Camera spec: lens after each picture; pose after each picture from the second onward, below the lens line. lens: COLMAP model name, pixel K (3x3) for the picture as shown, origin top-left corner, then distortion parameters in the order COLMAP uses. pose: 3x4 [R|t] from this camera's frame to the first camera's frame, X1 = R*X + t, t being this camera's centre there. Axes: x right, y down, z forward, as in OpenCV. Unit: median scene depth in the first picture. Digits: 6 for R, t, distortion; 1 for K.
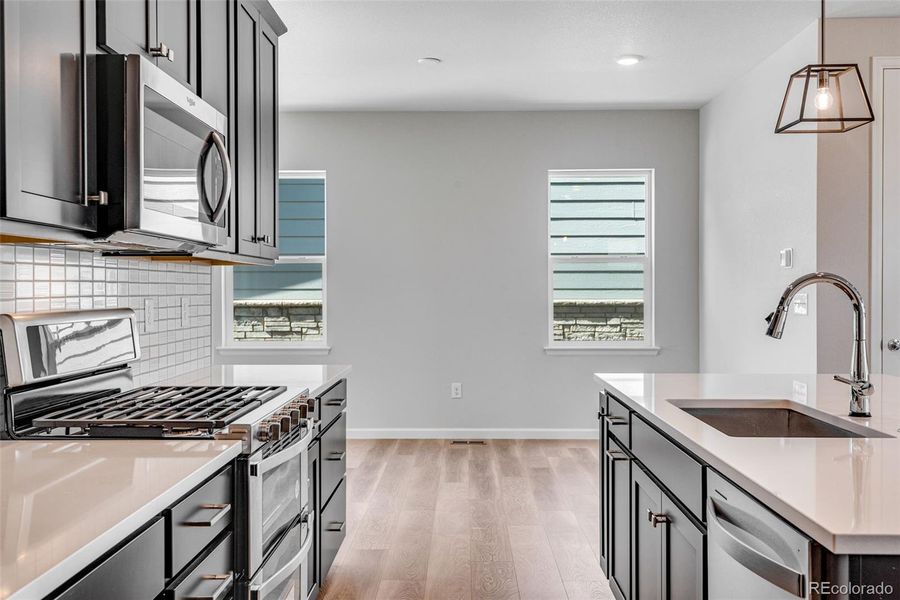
lens RADIAL K [[883.4, 0, 450.0], [0, 883.4, 300.0], [0, 0, 1]] dist [0.002789, 0.008829]
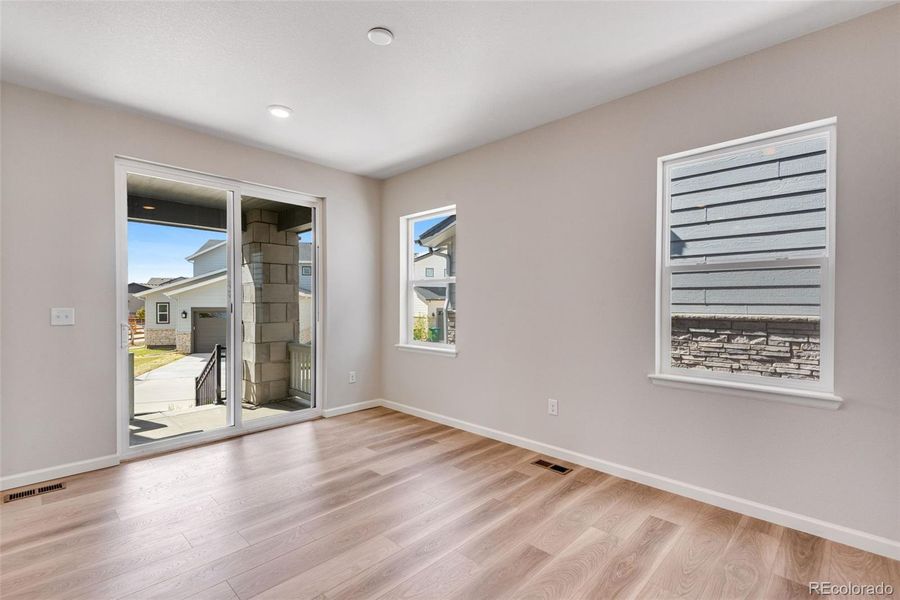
lens RADIAL K [[405.6, 0, 440.9], [0, 405.6, 302.2], [0, 0, 1]] dist [0.023343, -0.012984]
pose [[0.721009, 0.004255, -0.692913, 0.274021], [-0.014152, 0.999863, -0.008586, -0.010223], [0.692782, 0.015997, 0.720970, 0.692744]]
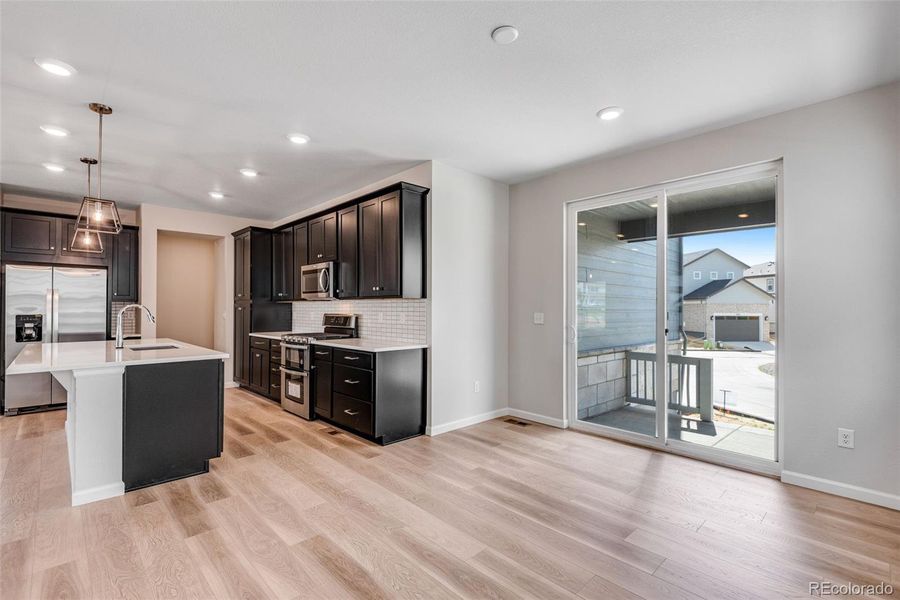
lens RADIAL K [[405.6, 0, 440.9], [0, 405.6, 302.2], [0, 0, 1]] dist [0.023343, -0.012984]
pose [[-0.717860, -0.008719, -0.696133, 0.264330], [-0.011509, 0.999934, -0.000656, -0.018595], [0.696093, 0.007541, -0.717912, 1.145080]]
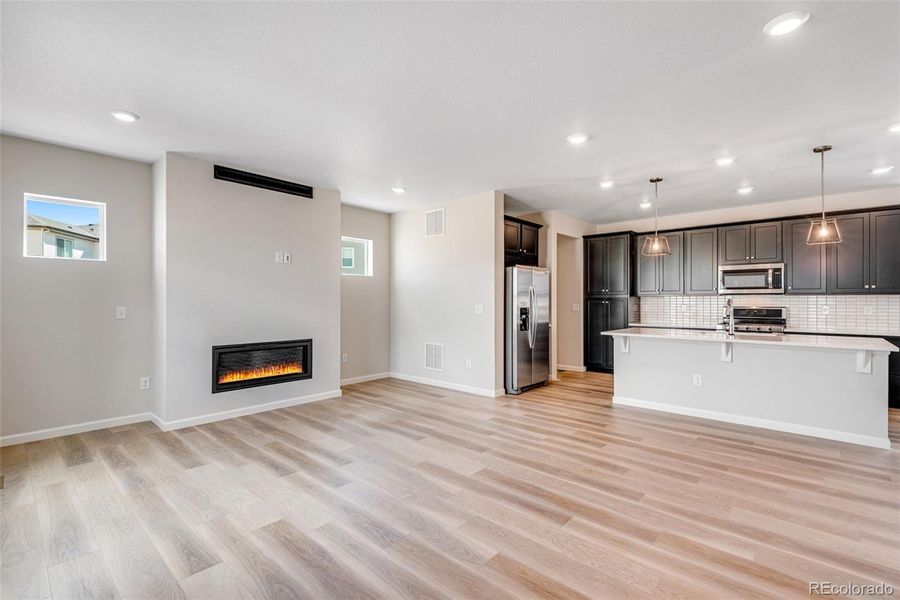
lens RADIAL K [[407.1, 0, 454.5], [0, 407.1, 295.1], [0, 0, 1]] dist [0.021961, -0.000259]
pose [[-0.650358, -0.013050, -0.759516, 1.066296], [-0.013030, 0.999897, -0.006023, -0.006246], [0.759516, 0.005979, -0.650461, 0.500976]]
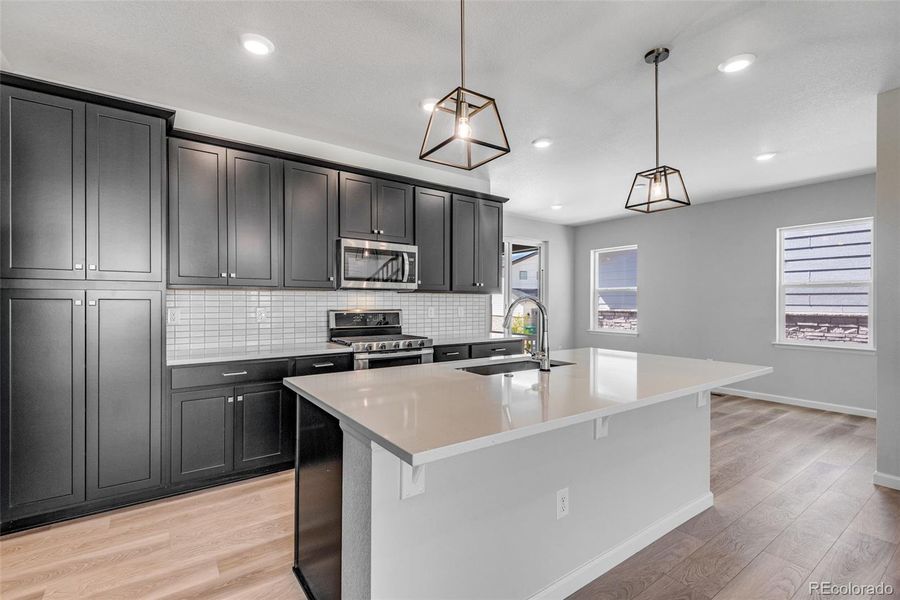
lens RADIAL K [[405.6, 0, 440.9], [0, 405.6, 302.2], [0, 0, 1]] dist [0.023343, -0.012984]
pose [[0.588295, 0.004971, -0.808631, 0.413268], [-0.018304, 0.999807, -0.007171, -0.002339], [0.808439, 0.019020, 0.588272, 0.118224]]
